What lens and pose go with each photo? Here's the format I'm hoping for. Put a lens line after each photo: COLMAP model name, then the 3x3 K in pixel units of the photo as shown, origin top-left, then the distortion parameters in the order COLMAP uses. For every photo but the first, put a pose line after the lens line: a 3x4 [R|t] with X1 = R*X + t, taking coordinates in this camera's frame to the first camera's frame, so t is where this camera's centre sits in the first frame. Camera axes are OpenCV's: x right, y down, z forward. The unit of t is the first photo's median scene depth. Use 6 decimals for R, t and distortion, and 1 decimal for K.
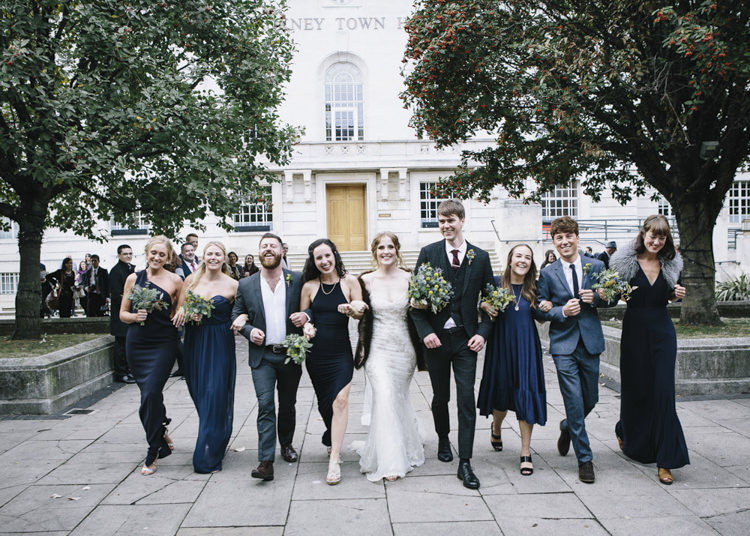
lens RADIAL K [[660.1, 0, 375.0], [0, 660.1, 268.0], [0, 0, 1]] dist [0.000265, -0.000014]
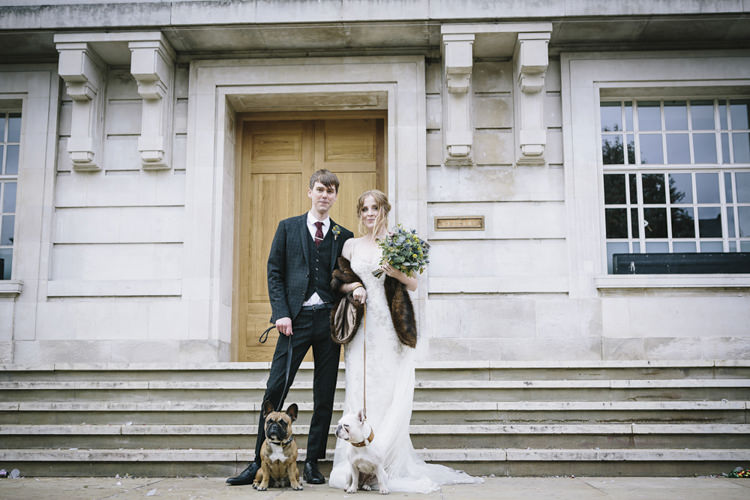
lens RADIAL K [[939.0, 0, 375.0], [0, 939.0, 250.0], [0, 0, 1]] dist [-0.005679, 0.007590]
pose [[0.995800, 0.004853, -0.091424, 0.015568], [-0.020750, 0.984572, -0.173745, -0.008377], [0.089170, 0.174912, 0.980538, 0.653622]]
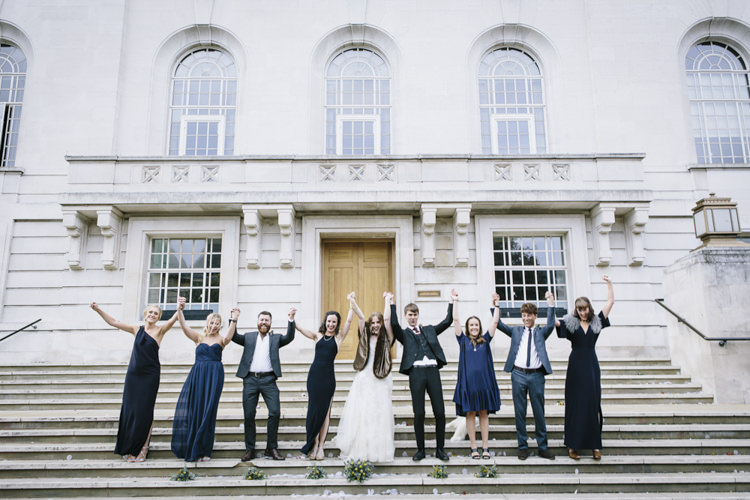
lens RADIAL K [[600.7, 0, 375.0], [0, 600.7, 250.0], [0, 0, 1]] dist [0.000472, 0.000232]
pose [[0.999227, 0.007799, -0.038537, -0.010293], [-0.016090, 0.975412, -0.219800, -0.006860], [0.035875, 0.220250, 0.974784, 0.516493]]
